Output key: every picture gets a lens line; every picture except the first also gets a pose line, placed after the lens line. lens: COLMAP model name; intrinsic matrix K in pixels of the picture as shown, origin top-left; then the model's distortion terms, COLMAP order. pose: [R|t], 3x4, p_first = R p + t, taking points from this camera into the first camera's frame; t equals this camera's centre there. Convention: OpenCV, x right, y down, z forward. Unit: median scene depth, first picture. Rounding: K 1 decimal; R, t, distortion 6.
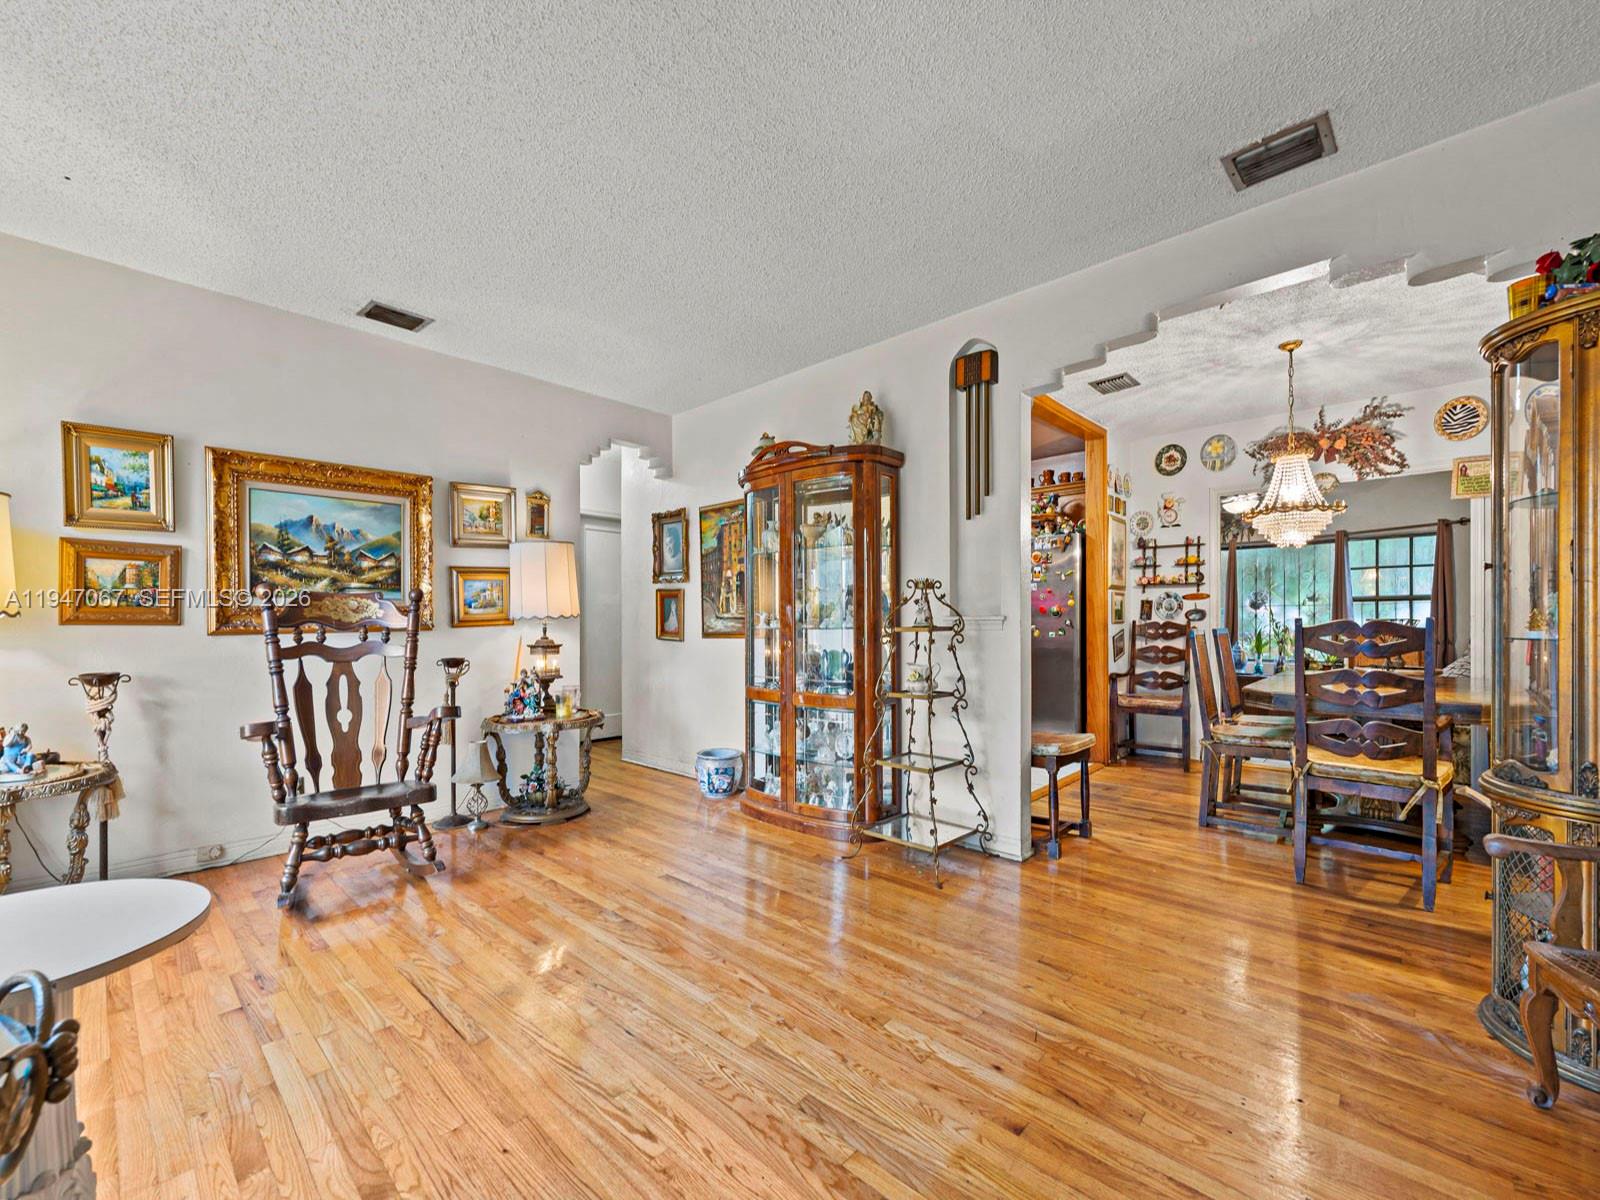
lens RADIAL K [[655.3, 0, 798.3], [0, 655.3, 622.6], [0, 0, 1]] dist [-0.000063, -0.000046]
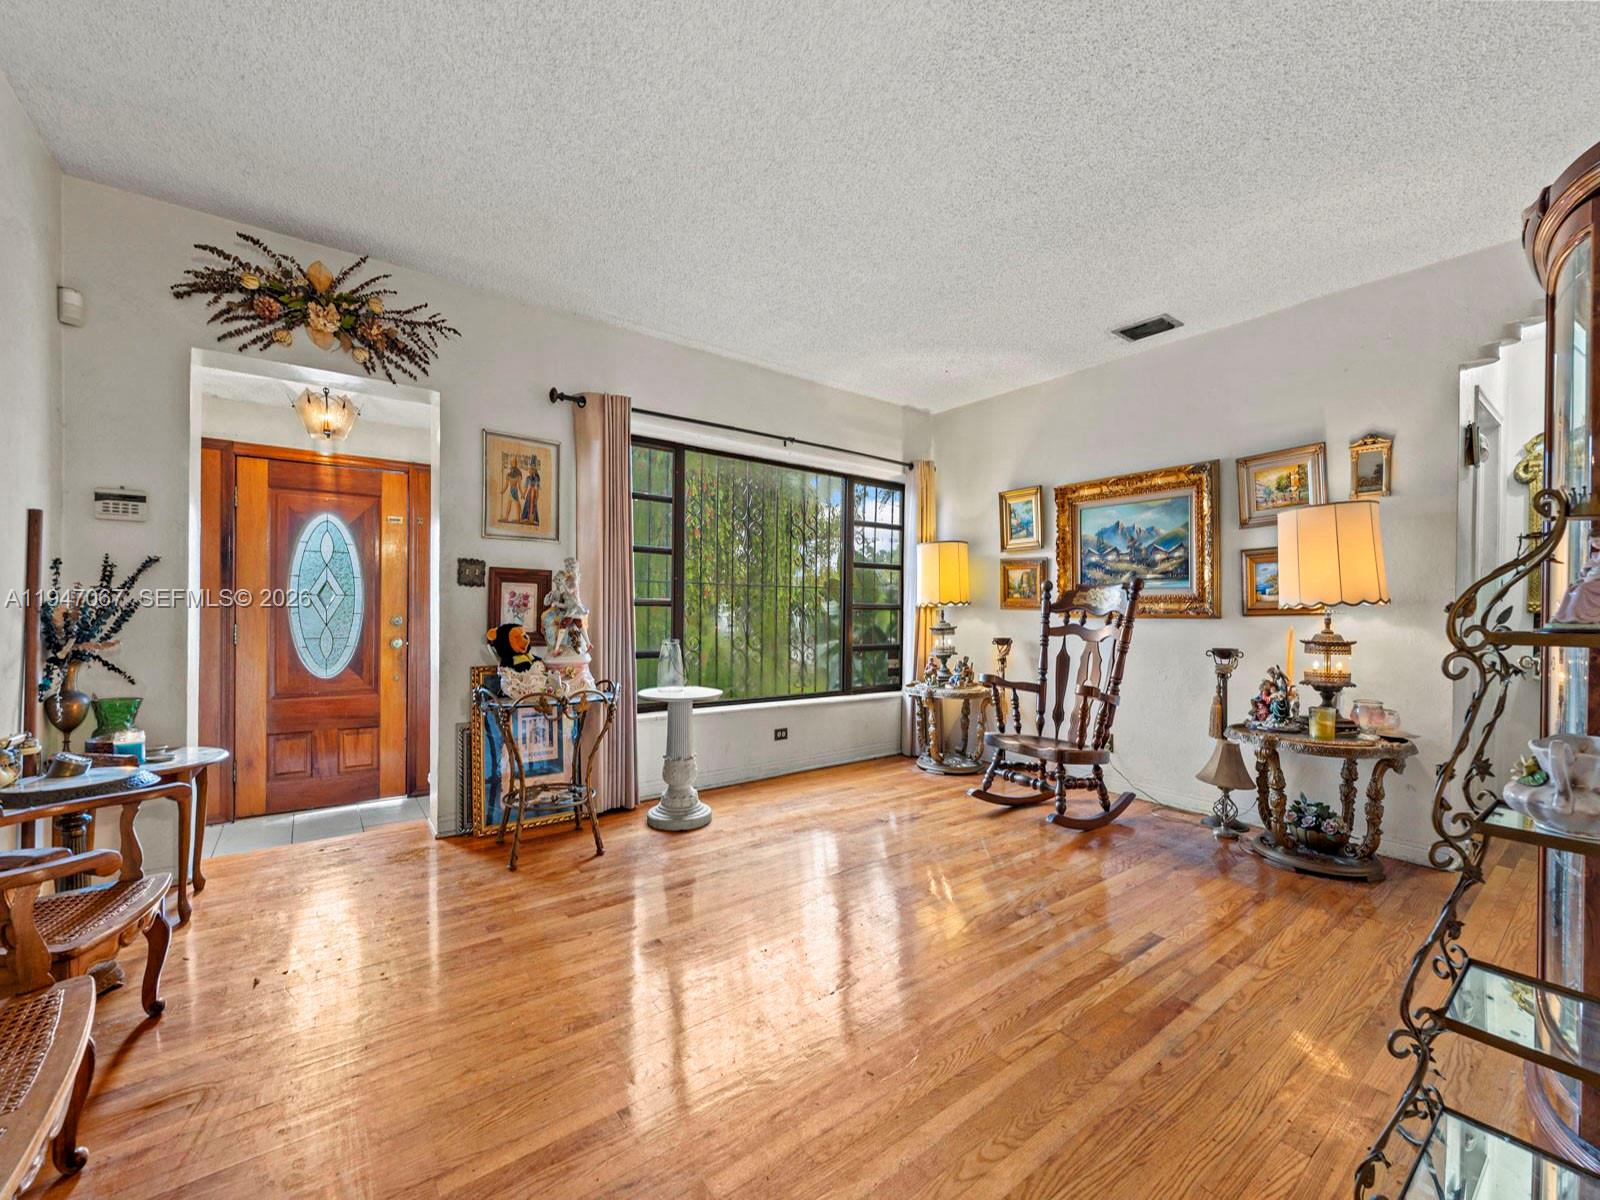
lens RADIAL K [[648.0, 0, 796.5], [0, 648.0, 611.7], [0, 0, 1]] dist [0.000466, -0.000047]
pose [[-0.176558, 0.011314, -0.984225, 0.543500], [-0.008210, 0.999882, 0.012967, -0.006061], [0.984256, 0.010370, -0.176444, 0.614679]]
